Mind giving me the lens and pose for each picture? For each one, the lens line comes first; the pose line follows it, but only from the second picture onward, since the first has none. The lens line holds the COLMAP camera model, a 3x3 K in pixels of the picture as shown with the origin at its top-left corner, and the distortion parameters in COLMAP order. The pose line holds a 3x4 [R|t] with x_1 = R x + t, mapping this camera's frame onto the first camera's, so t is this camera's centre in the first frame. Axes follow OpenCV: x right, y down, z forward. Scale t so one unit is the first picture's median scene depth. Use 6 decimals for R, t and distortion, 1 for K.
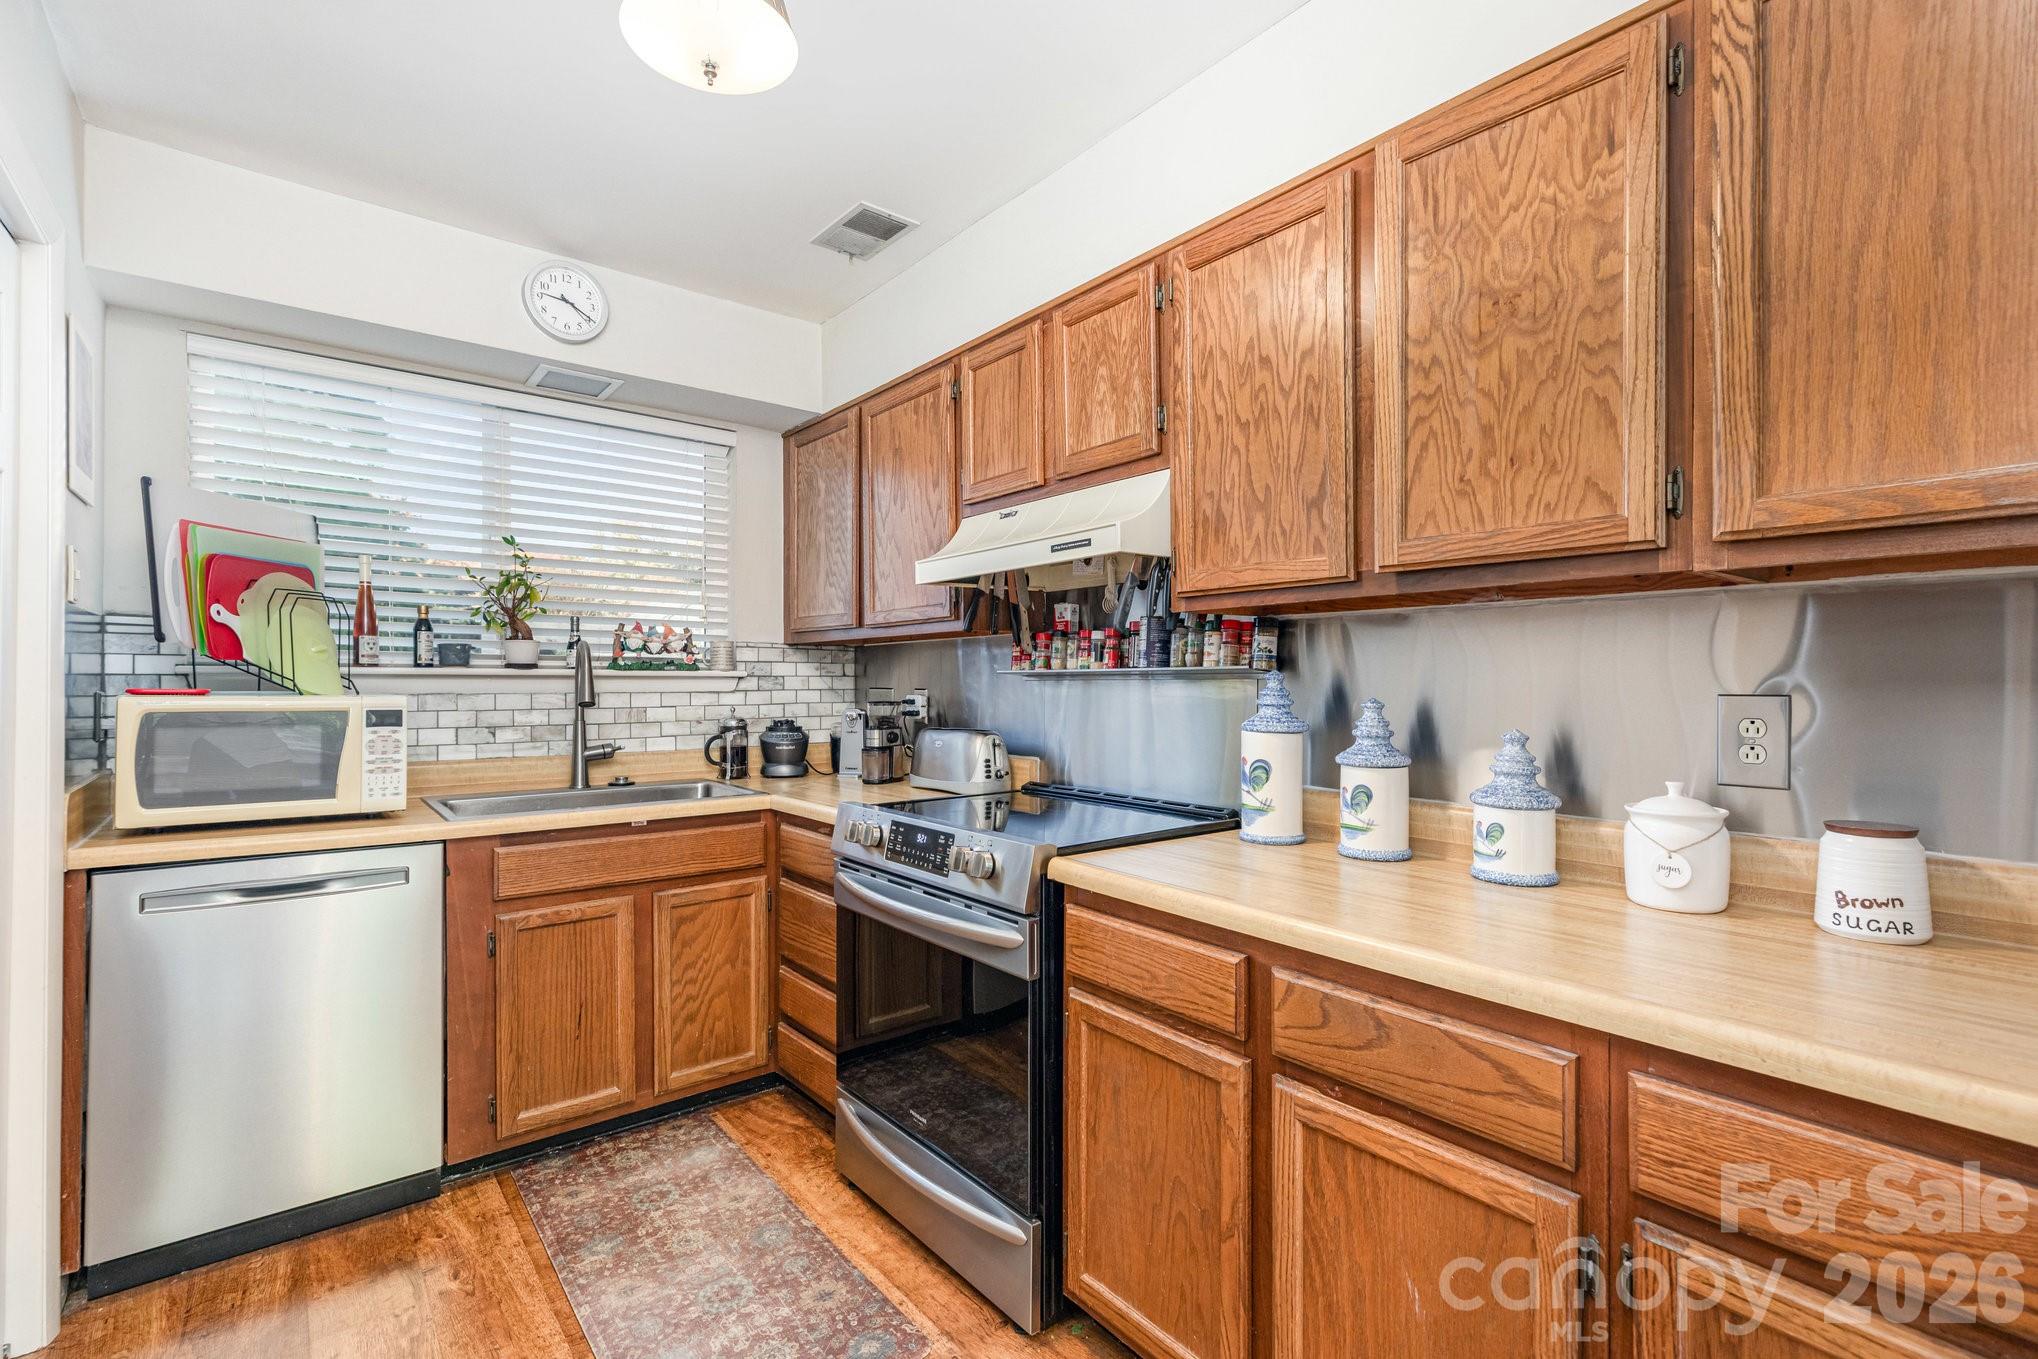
lens RADIAL K [[937.9, 0, 1010.0], [0, 937.9, 683.9], [0, 0, 1]] dist [0.004377, 0.000115]
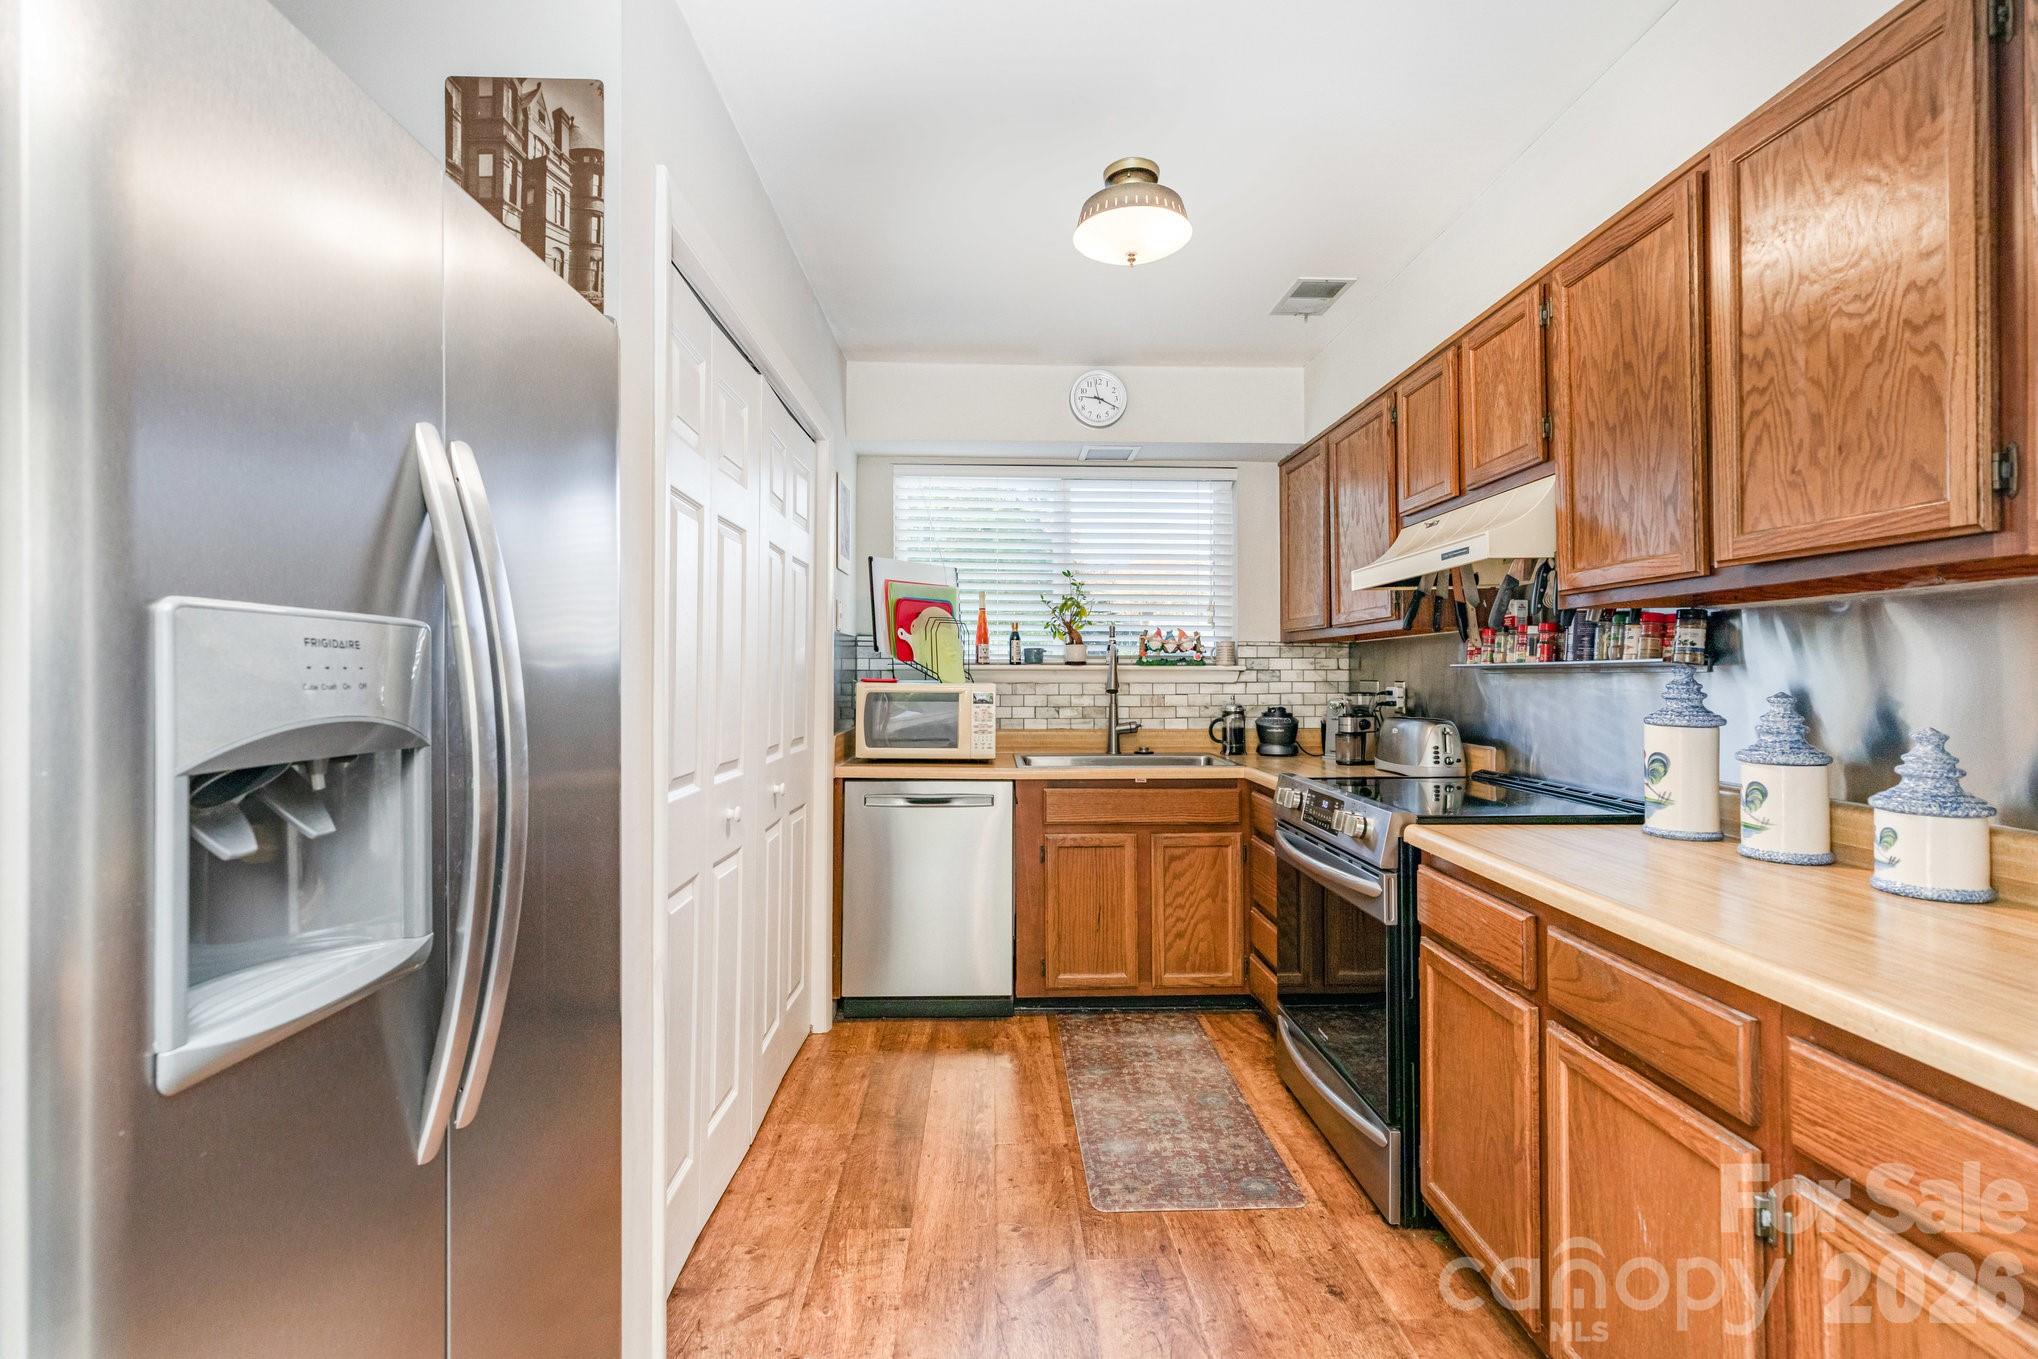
lens RADIAL K [[937.9, 0, 1027.0], [0, 937.9, 672.0], [0, 0, 1]] dist [0.004377, 0.000115]
pose [[0.806402, -0.001212, -0.591366, 0.335156], [-0.001678, 0.999989, -0.004337, -0.000157], [0.591365, 0.004490, 0.806392, -0.221452]]
